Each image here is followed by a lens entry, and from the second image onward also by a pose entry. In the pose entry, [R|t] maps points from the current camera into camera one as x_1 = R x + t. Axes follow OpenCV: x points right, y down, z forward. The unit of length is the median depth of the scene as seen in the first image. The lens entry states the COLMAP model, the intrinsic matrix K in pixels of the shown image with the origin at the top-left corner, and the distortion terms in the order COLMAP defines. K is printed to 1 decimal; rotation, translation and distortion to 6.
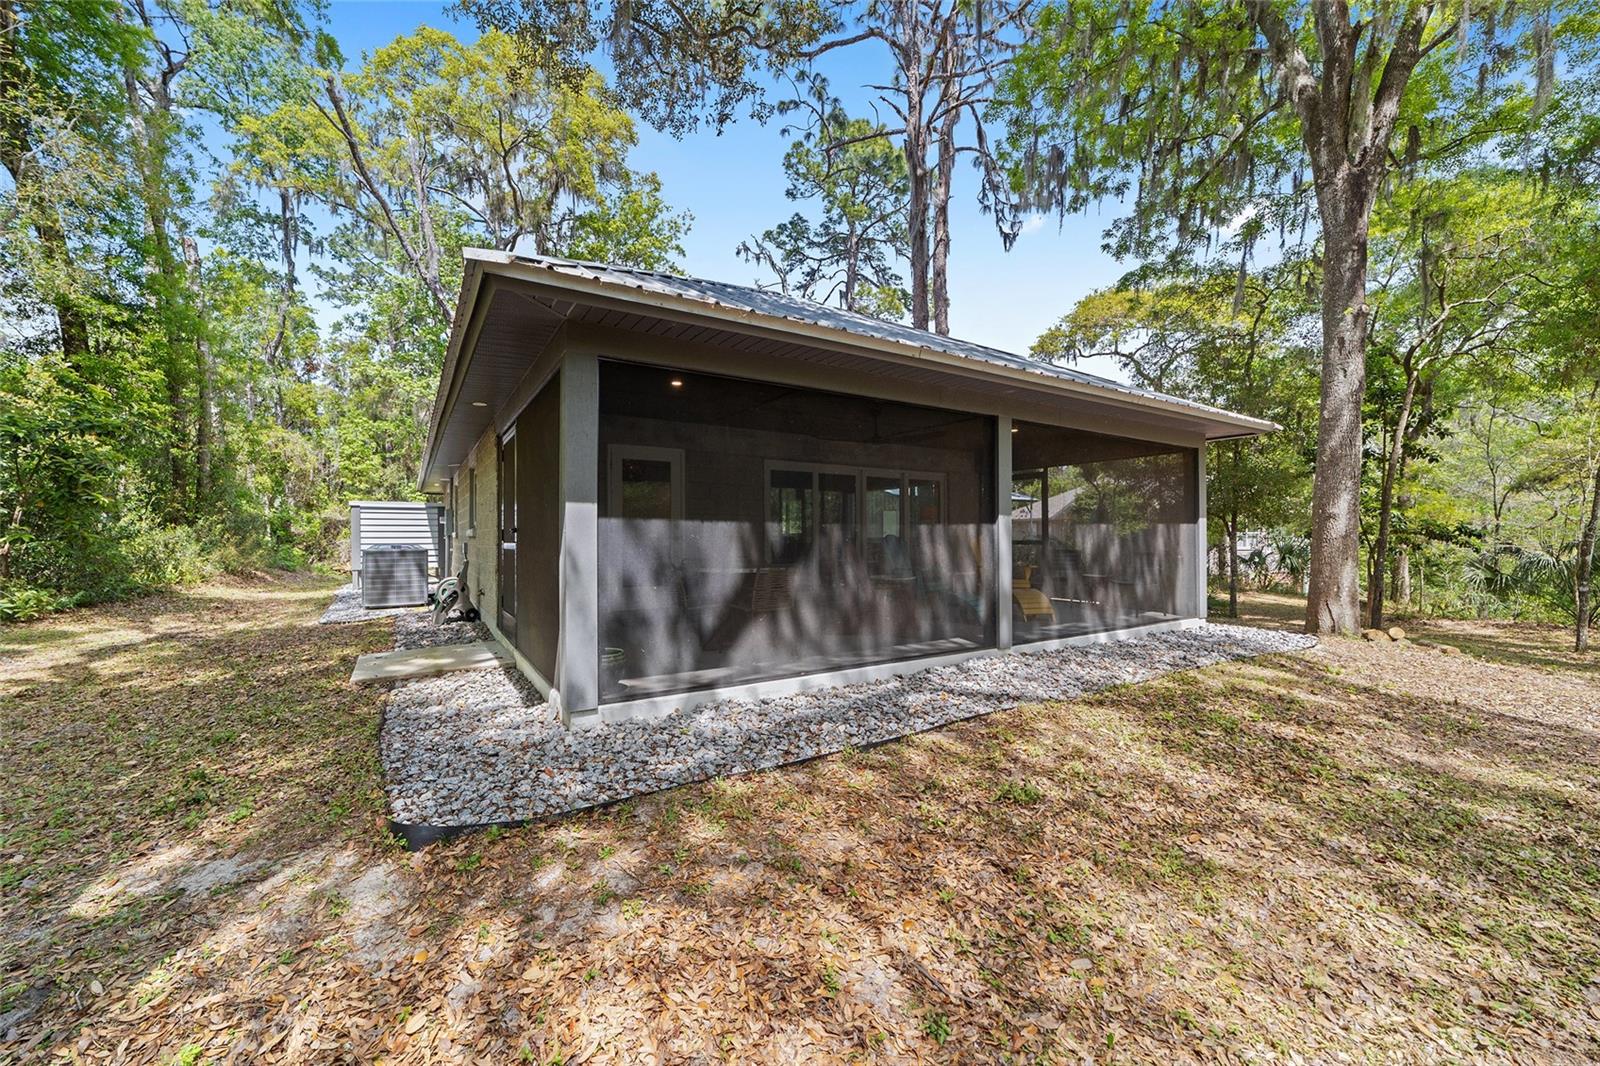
lens RADIAL K [[634.0, 0, 795.4], [0, 634.0, 544.1], [0, 0, 1]] dist [-0.020155, 0.011798]
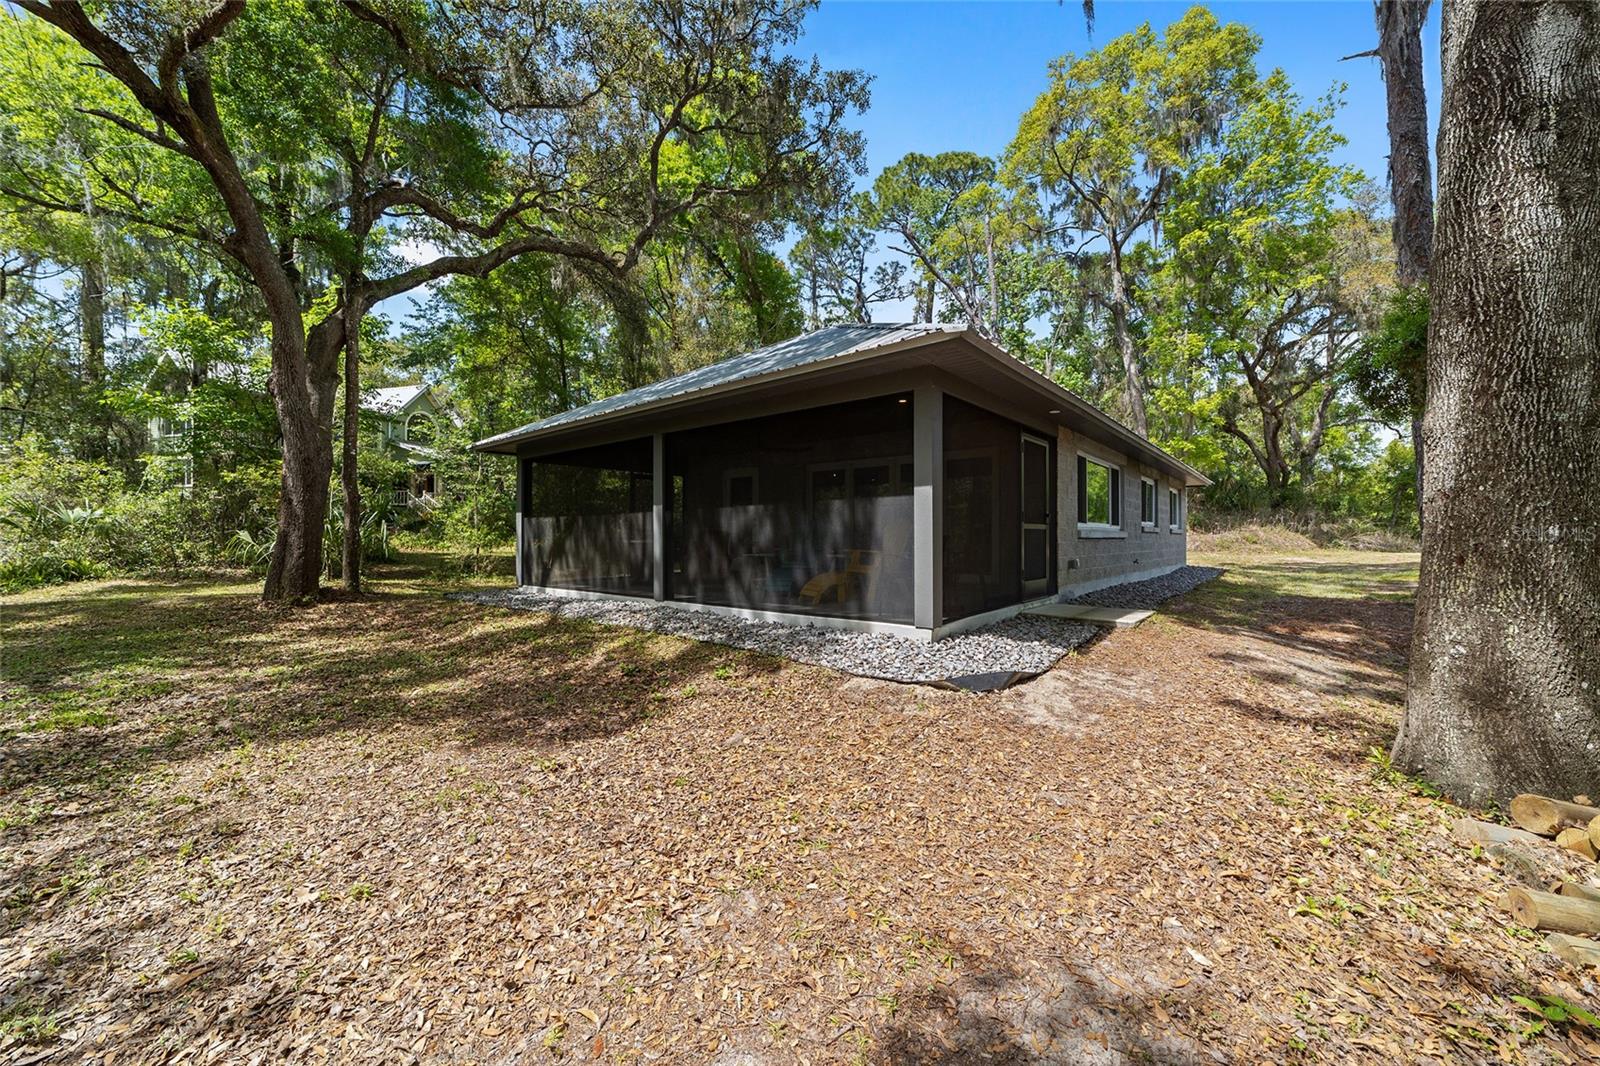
lens RADIAL K [[615.4, 0, 794.3], [0, 615.4, 536.4], [0, 0, 1]] dist [-0.001766, 0.000357]
pose [[0.290243, 0.005527, -0.956937, 1.508029], [-0.002634, 0.999984, 0.004977, 0.012877], [0.956949, 0.001076, 0.290253, 0.786249]]
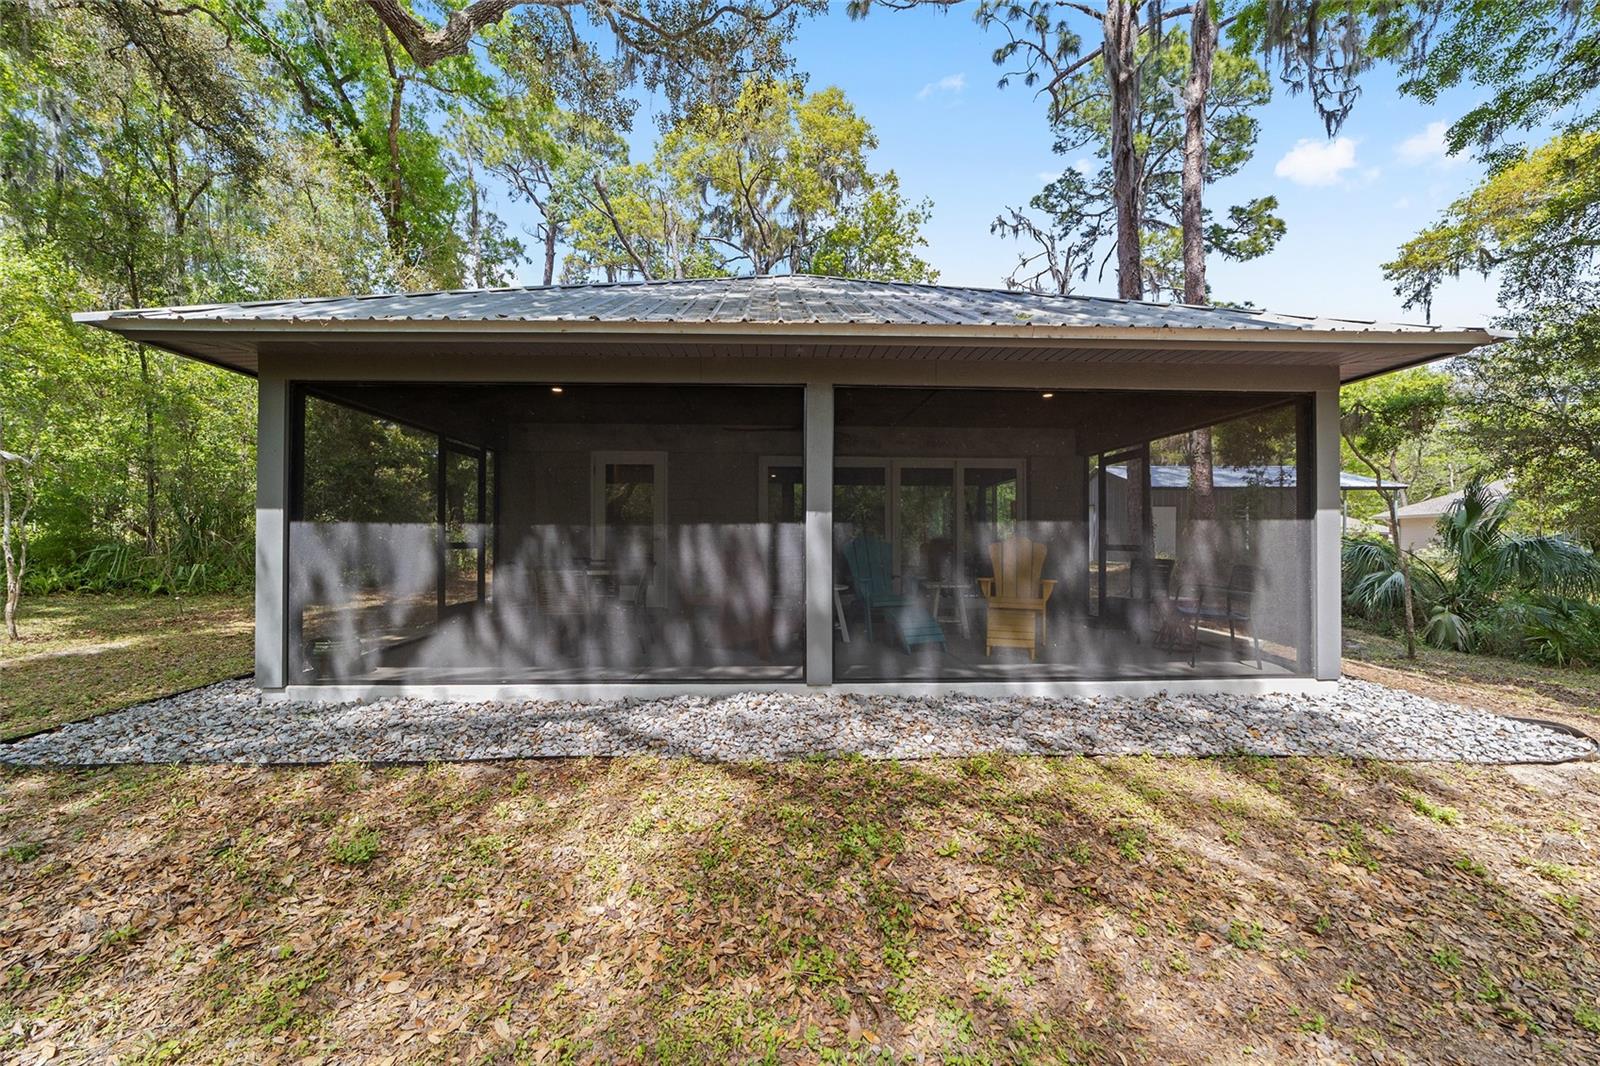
lens RADIAL K [[634.0, 0, 795.4], [0, 634.0, 544.1], [0, 0, 1]] dist [-0.020155, 0.011798]
pose [[0.859488, 0.008939, -0.511078, 0.614589], [-0.009031, 0.999957, 0.002303, -0.007113], [0.511076, 0.002636, 0.859531, 0.282594]]
